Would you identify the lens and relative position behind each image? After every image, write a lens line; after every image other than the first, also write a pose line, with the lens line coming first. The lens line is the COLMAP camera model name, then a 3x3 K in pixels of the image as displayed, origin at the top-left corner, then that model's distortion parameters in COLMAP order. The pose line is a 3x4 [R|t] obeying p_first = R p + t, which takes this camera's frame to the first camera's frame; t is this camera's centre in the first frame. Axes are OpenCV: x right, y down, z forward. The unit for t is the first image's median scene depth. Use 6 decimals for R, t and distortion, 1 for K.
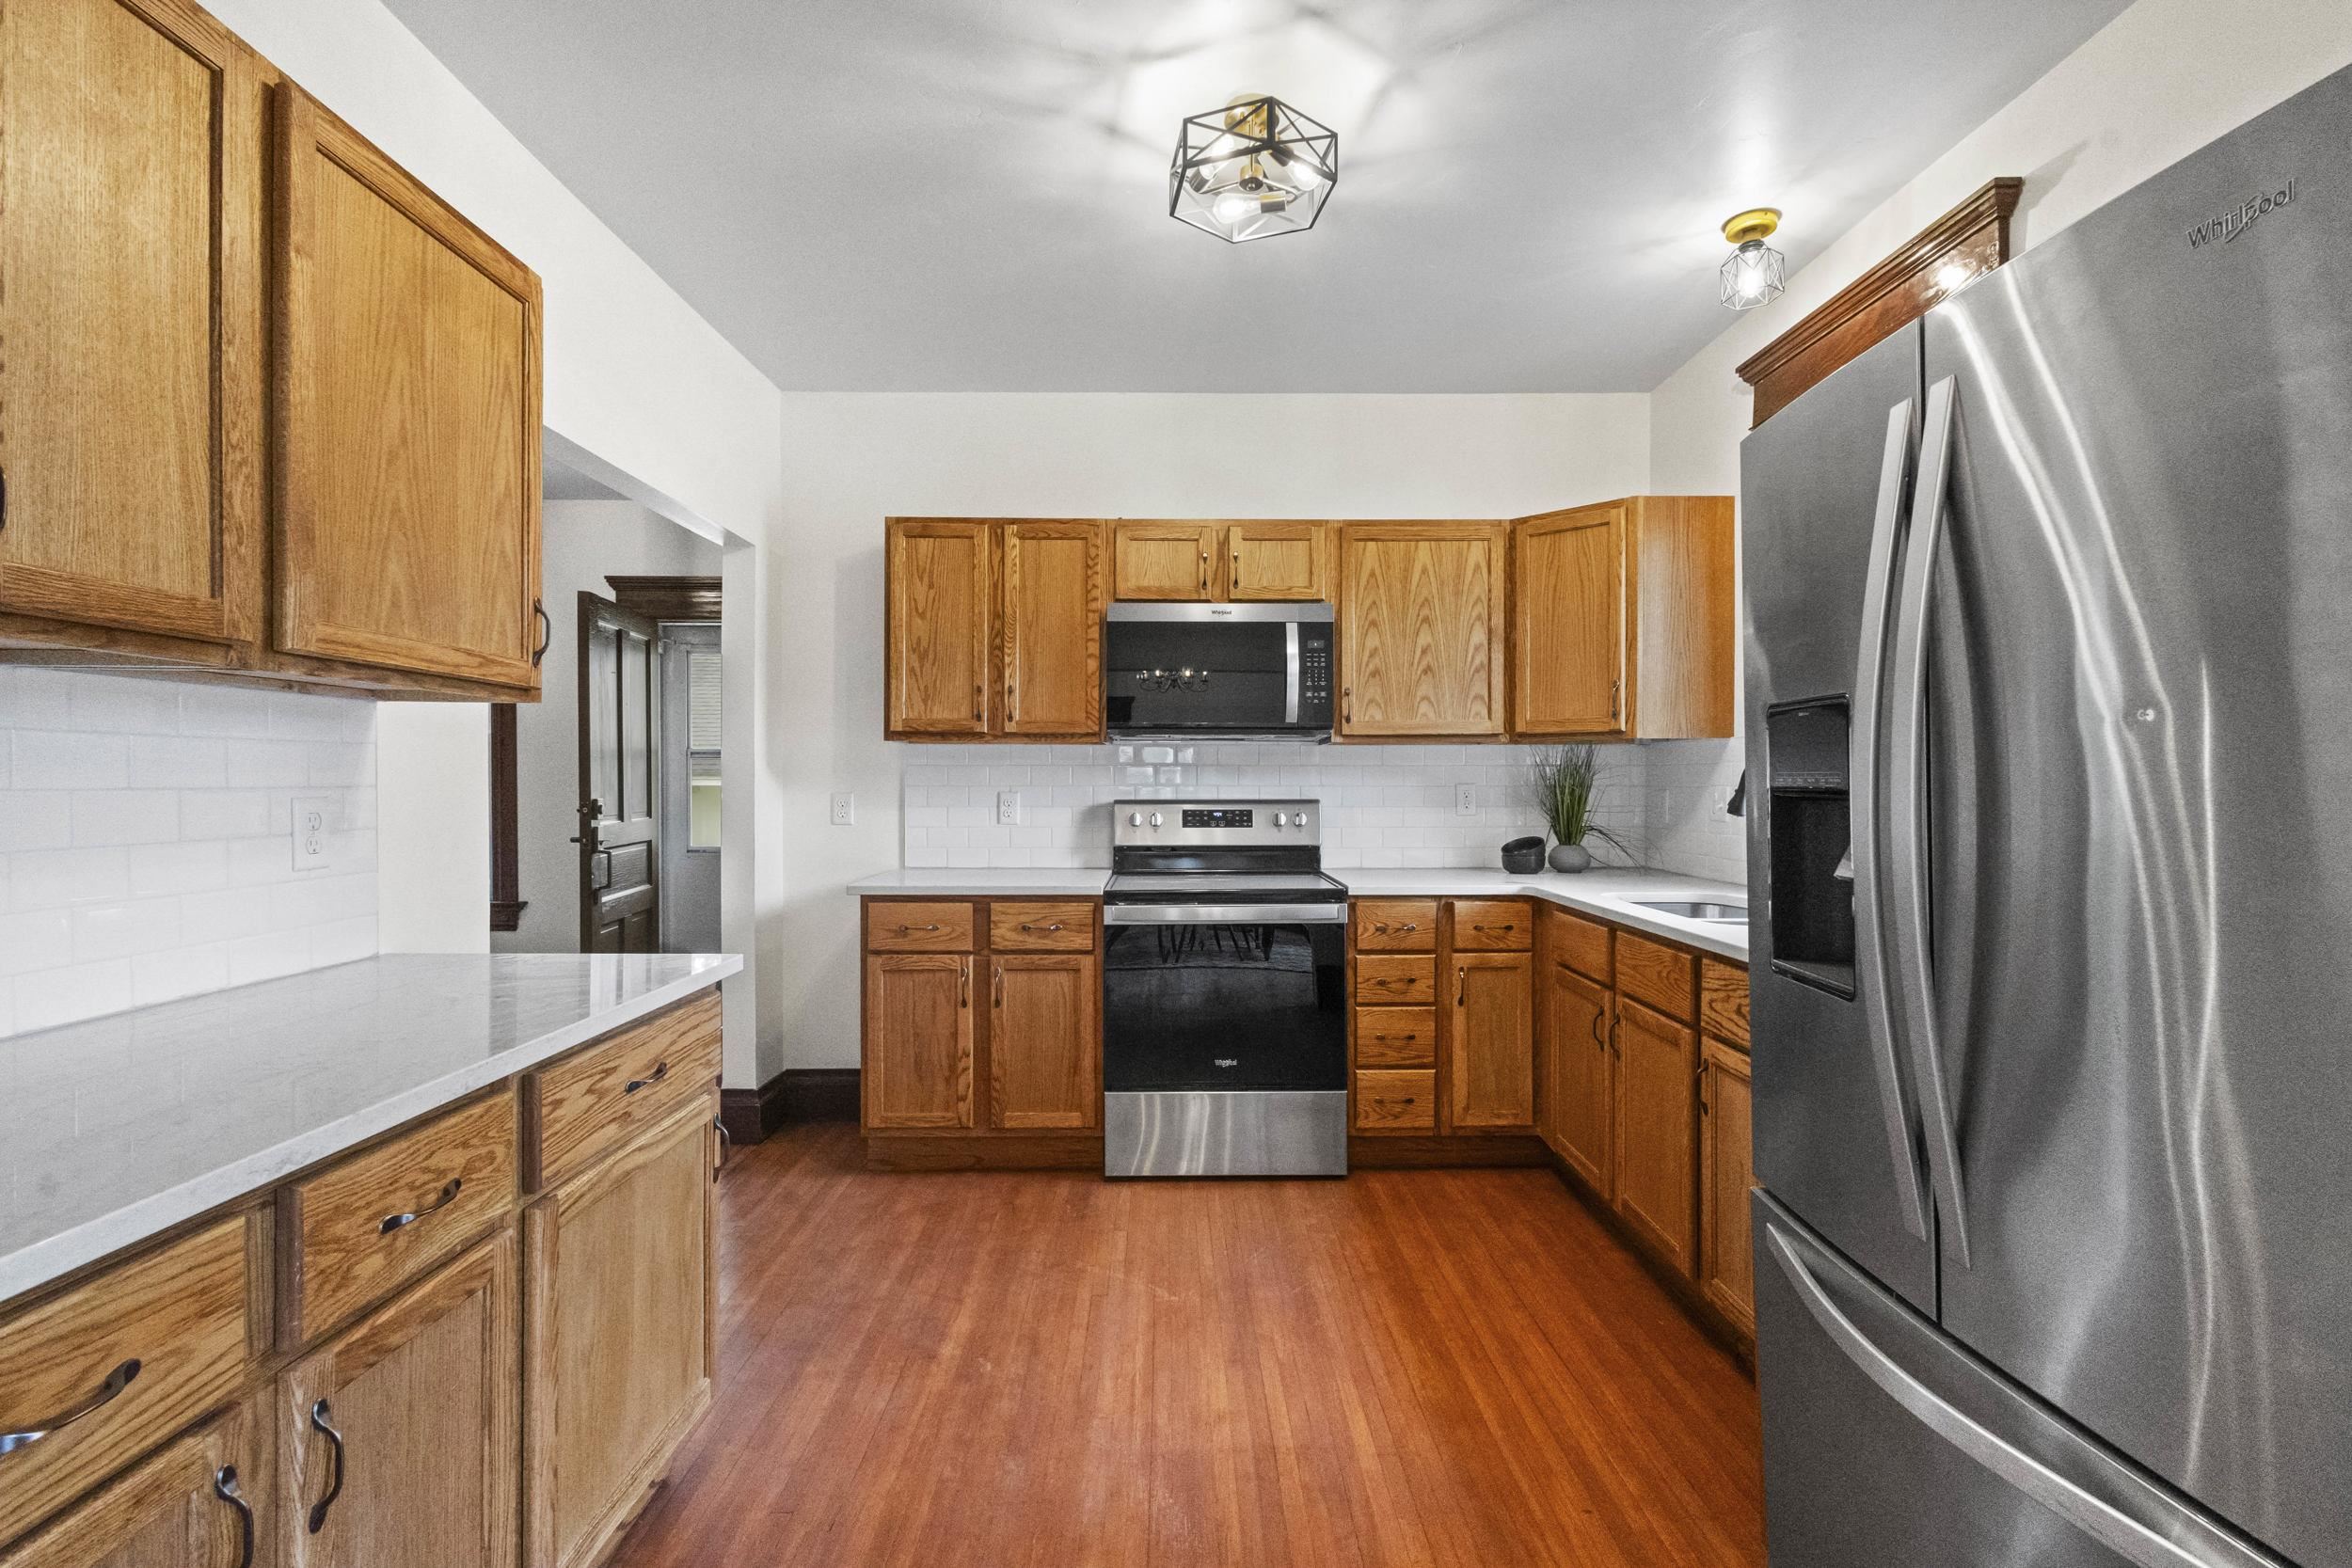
lens RADIAL K [[1077.8, 0, 1172.0], [0, 1077.8, 789.5], [0, 0, 1]] dist [0.000610, -0.000225]
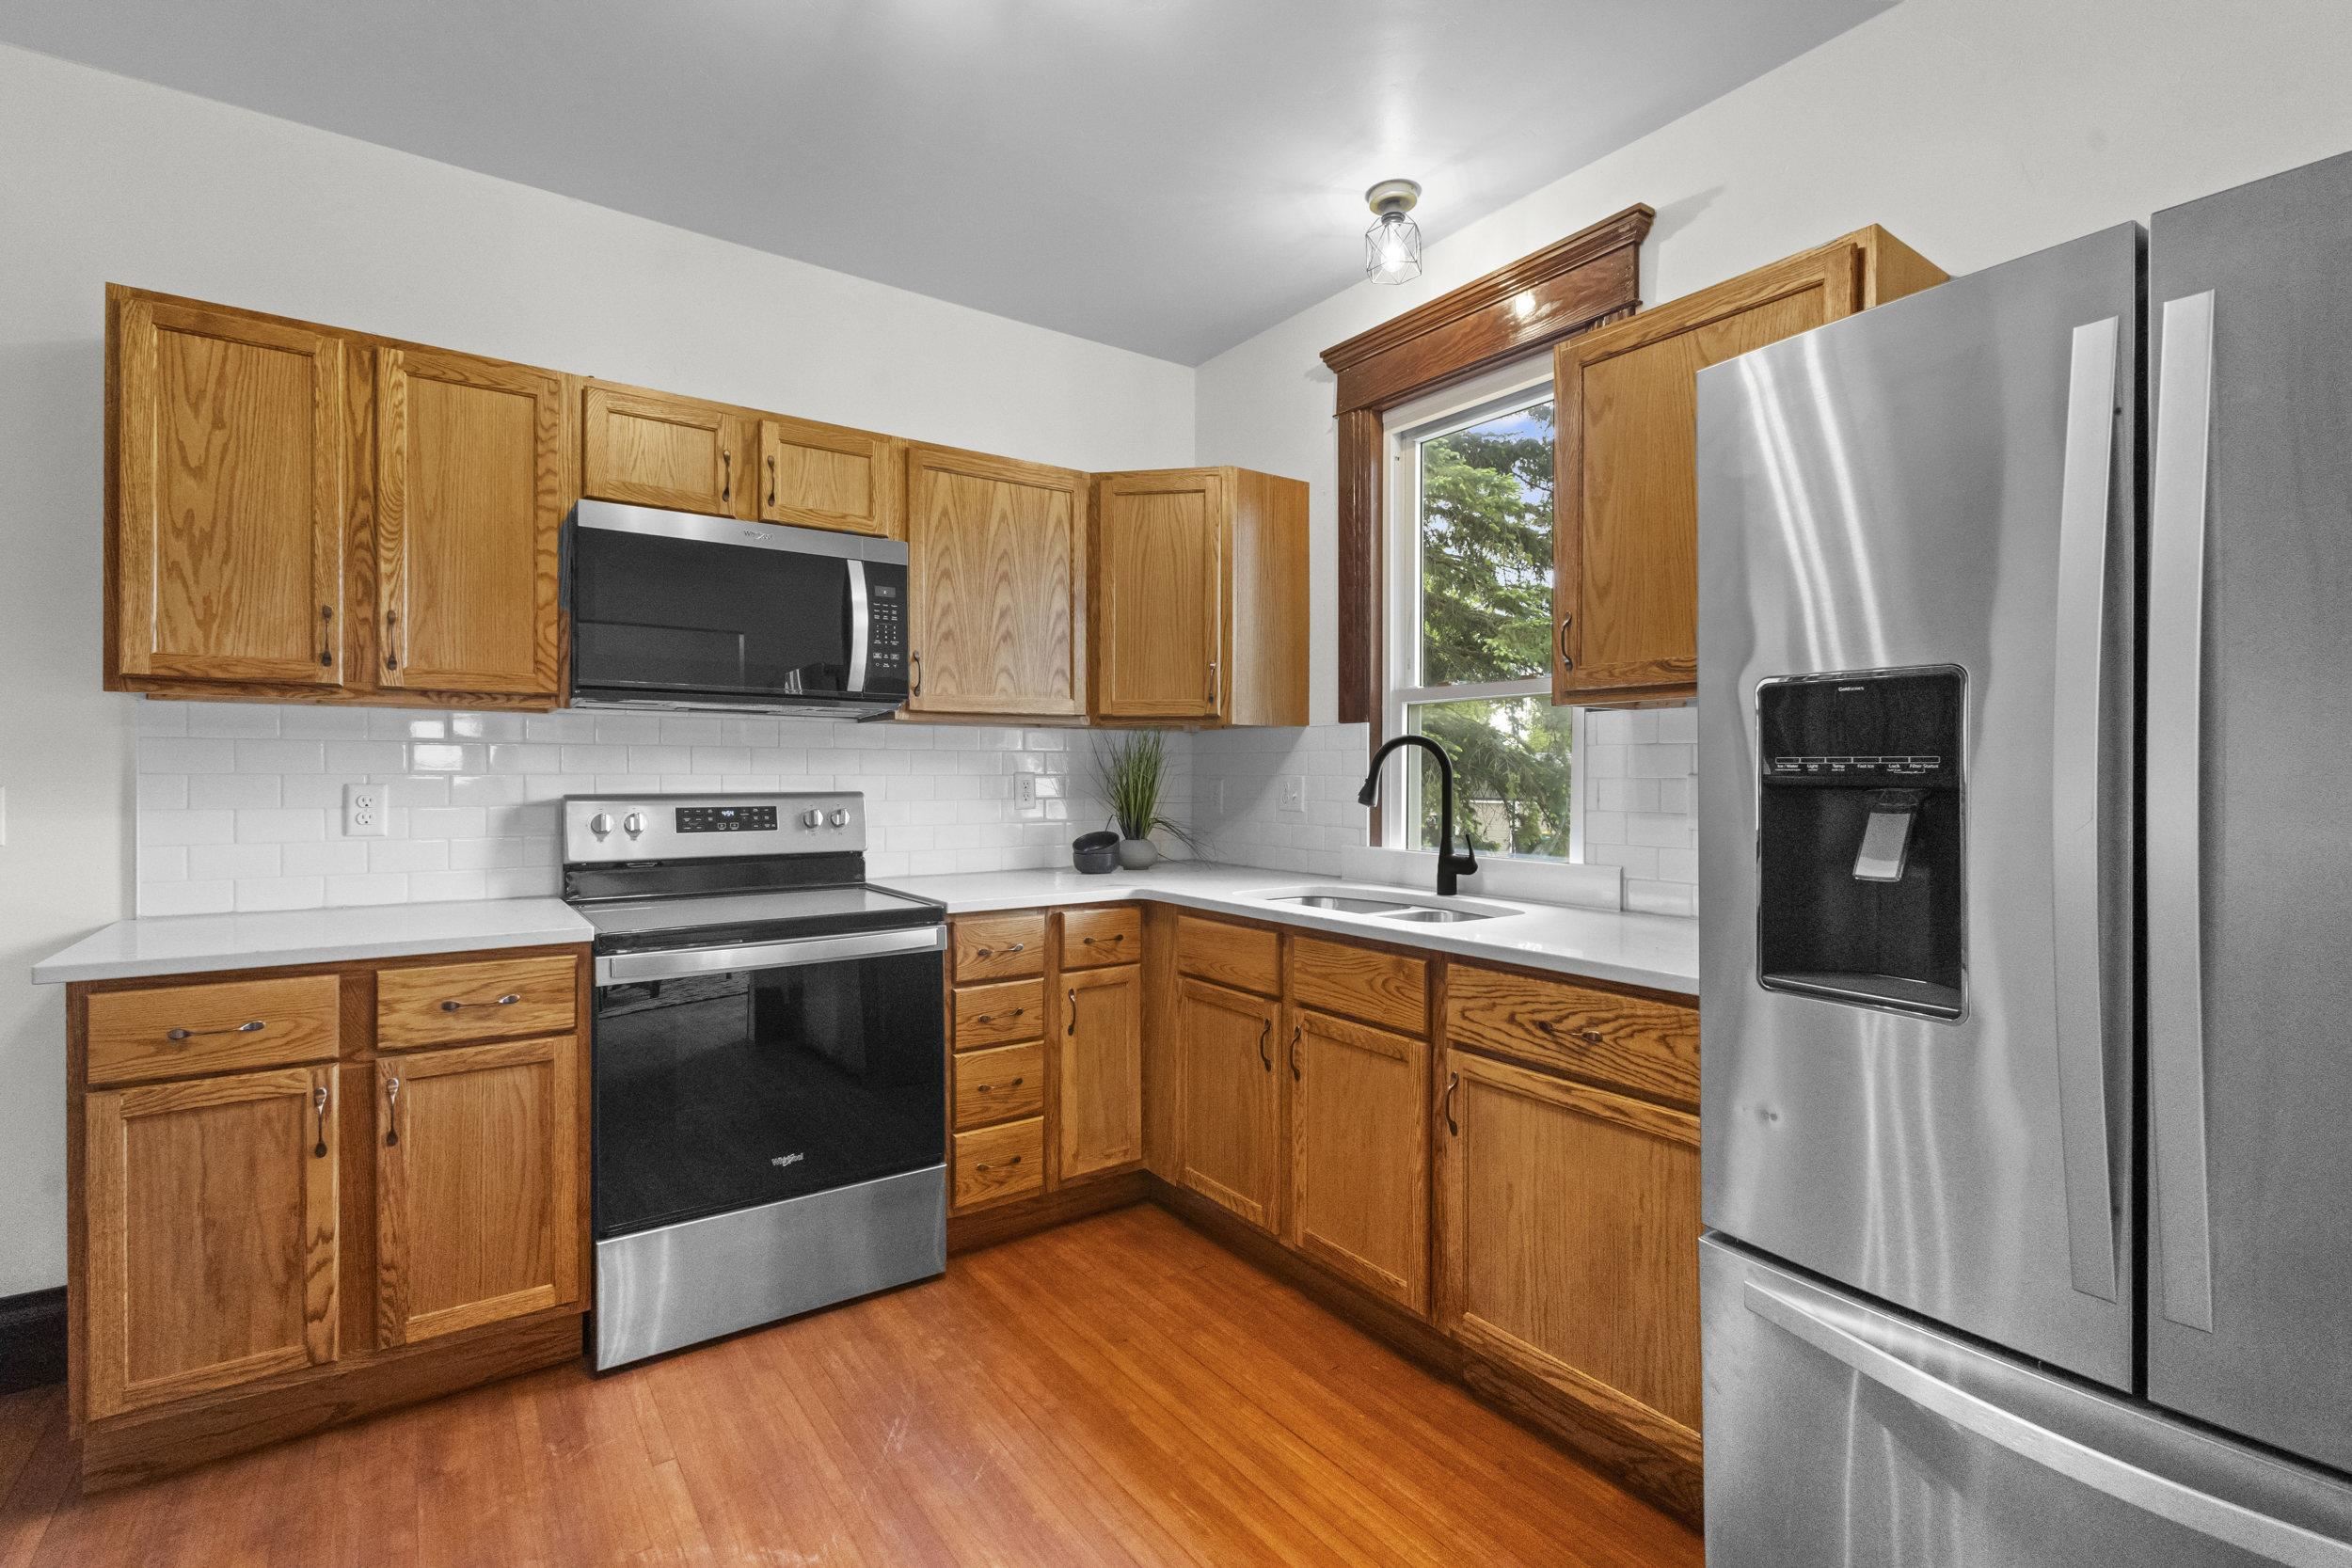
lens RADIAL K [[1072.6, 0, 1171.7], [0, 1072.6, 781.0], [0, 0, 1]] dist [0.003449, -0.000068]
pose [[0.819343, -0.002168, 0.573299, -0.148528], [0.001539, 0.999998, 0.001583, 0.000331], [-0.573301, -0.000415, 0.819344, 0.264353]]
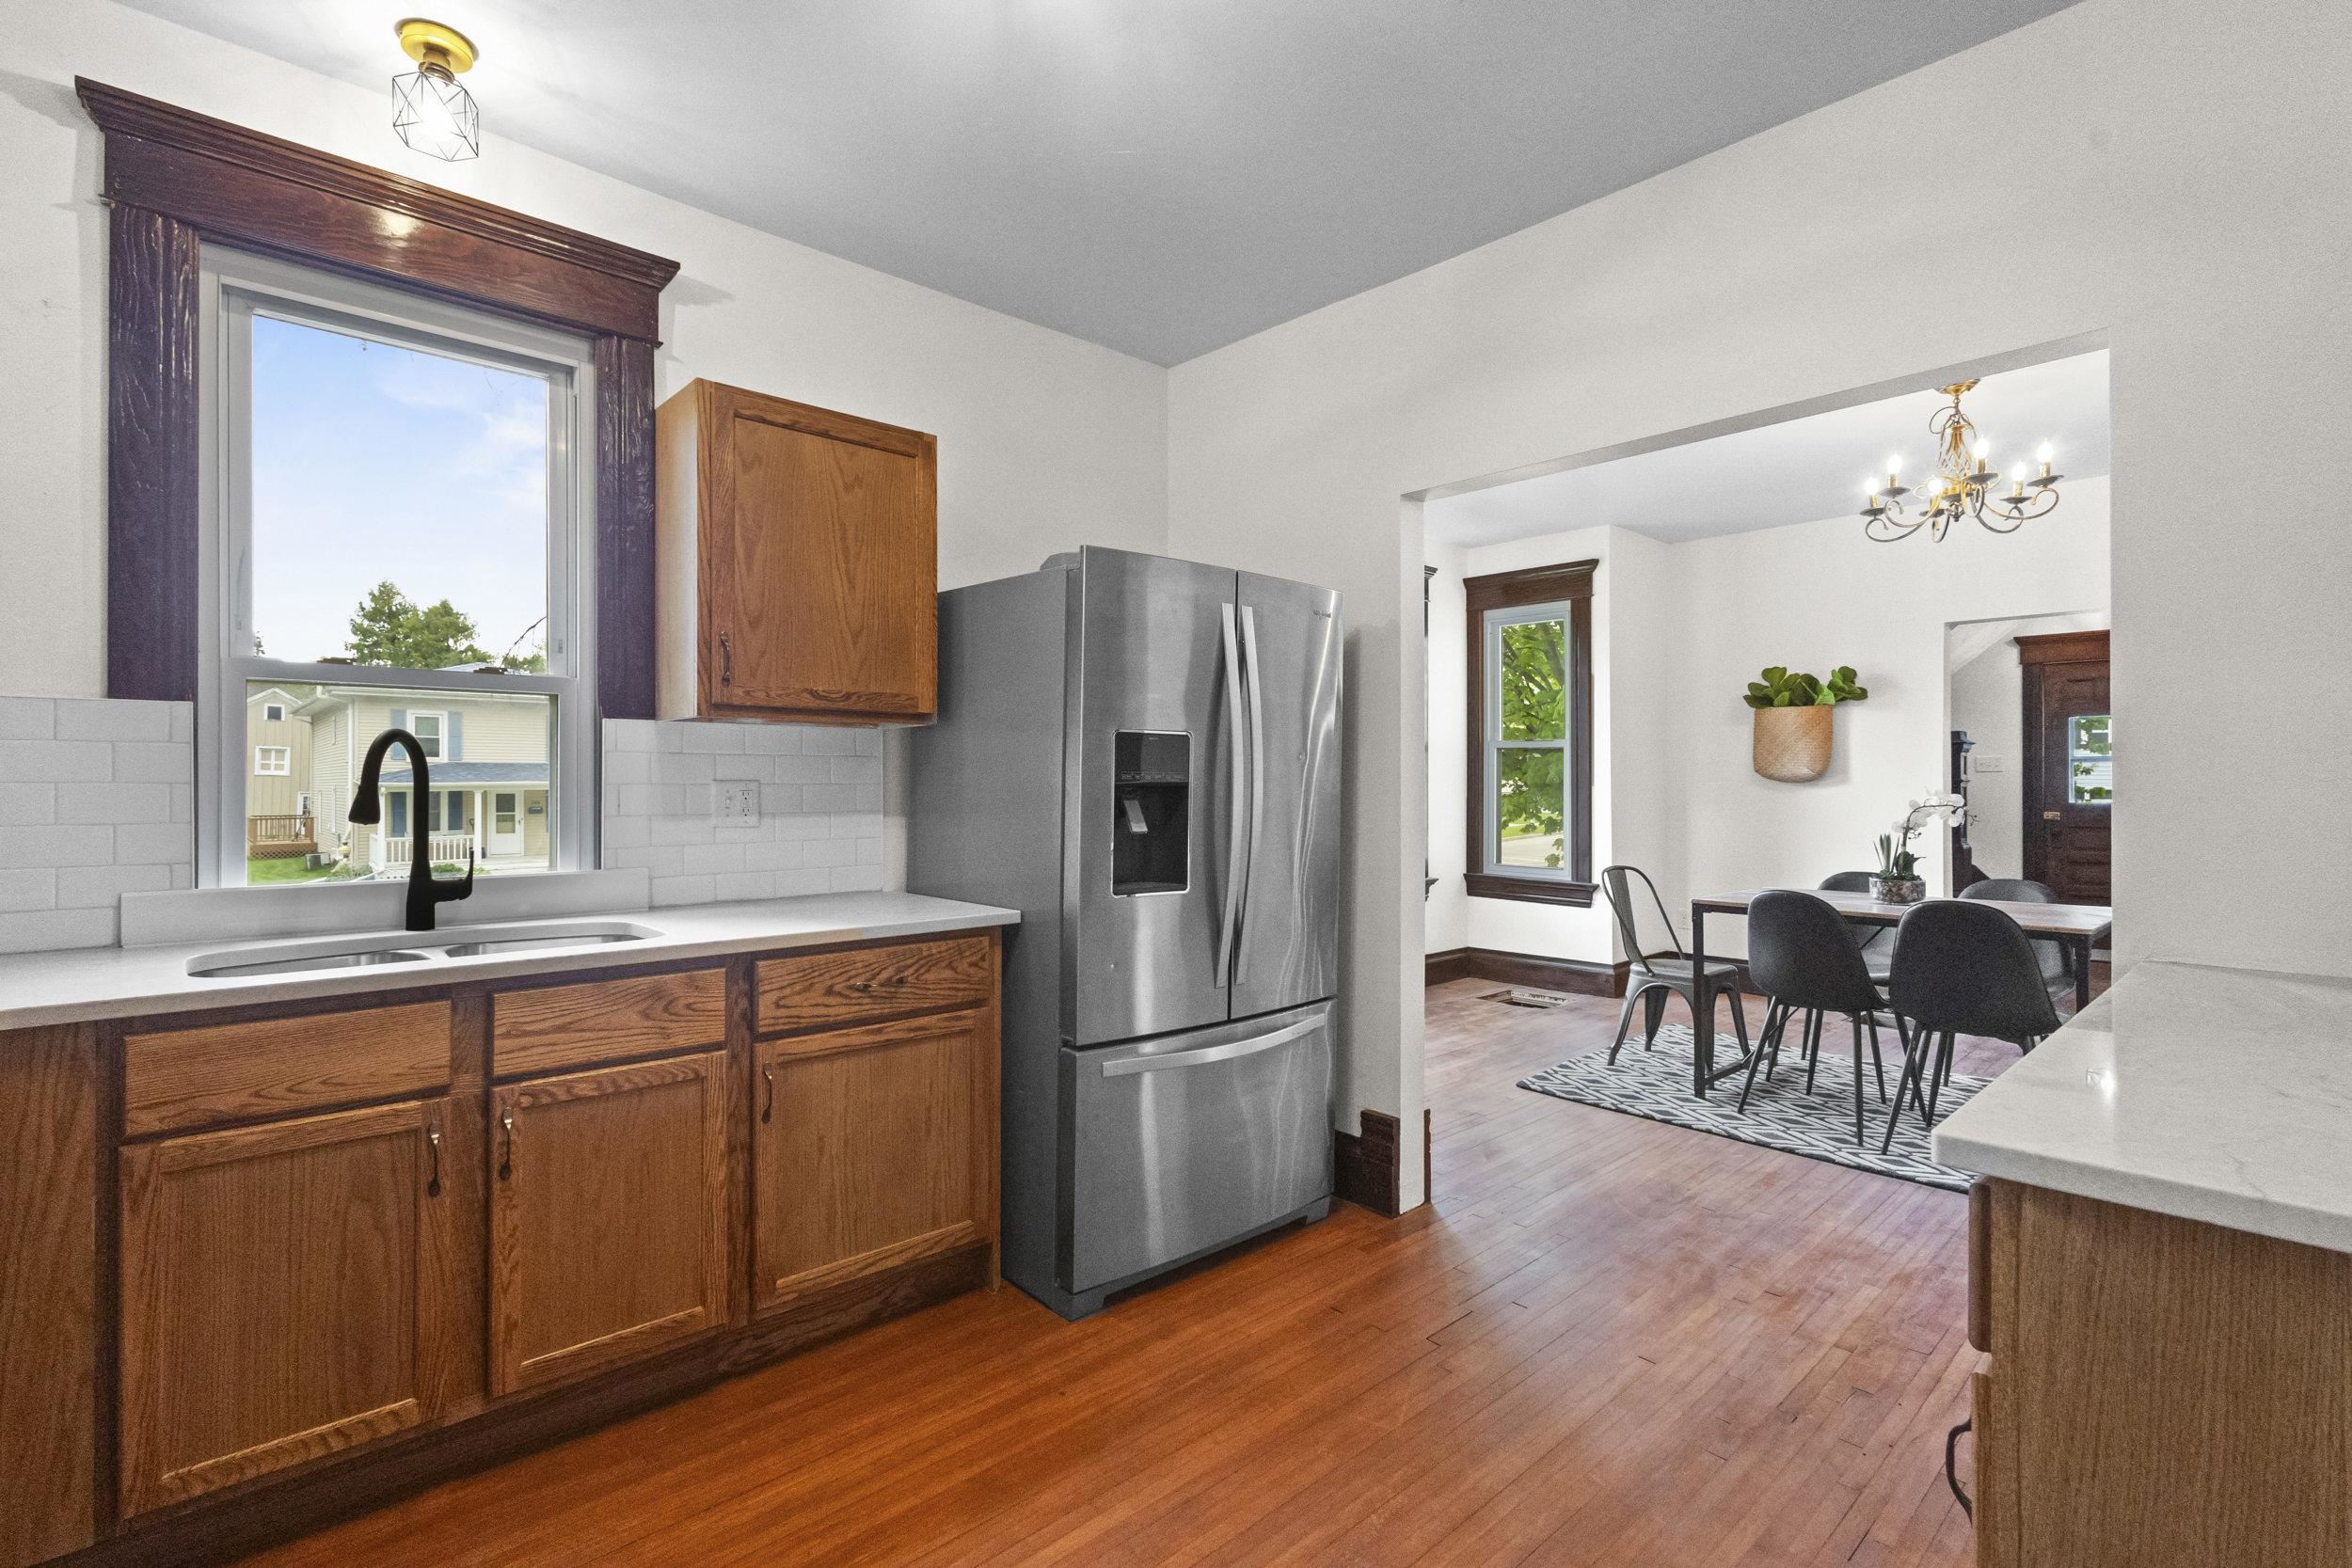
lens RADIAL K [[1077.8, 0, 1172.0], [0, 1077.8, 789.5], [0, 0, 1]] dist [0.000610, -0.000225]
pose [[-0.672295, -0.004217, 0.740271, -0.309441], [0.004602, 0.999941, 0.009876, -0.002101], [-0.740269, 0.010047, -0.672236, 0.926308]]
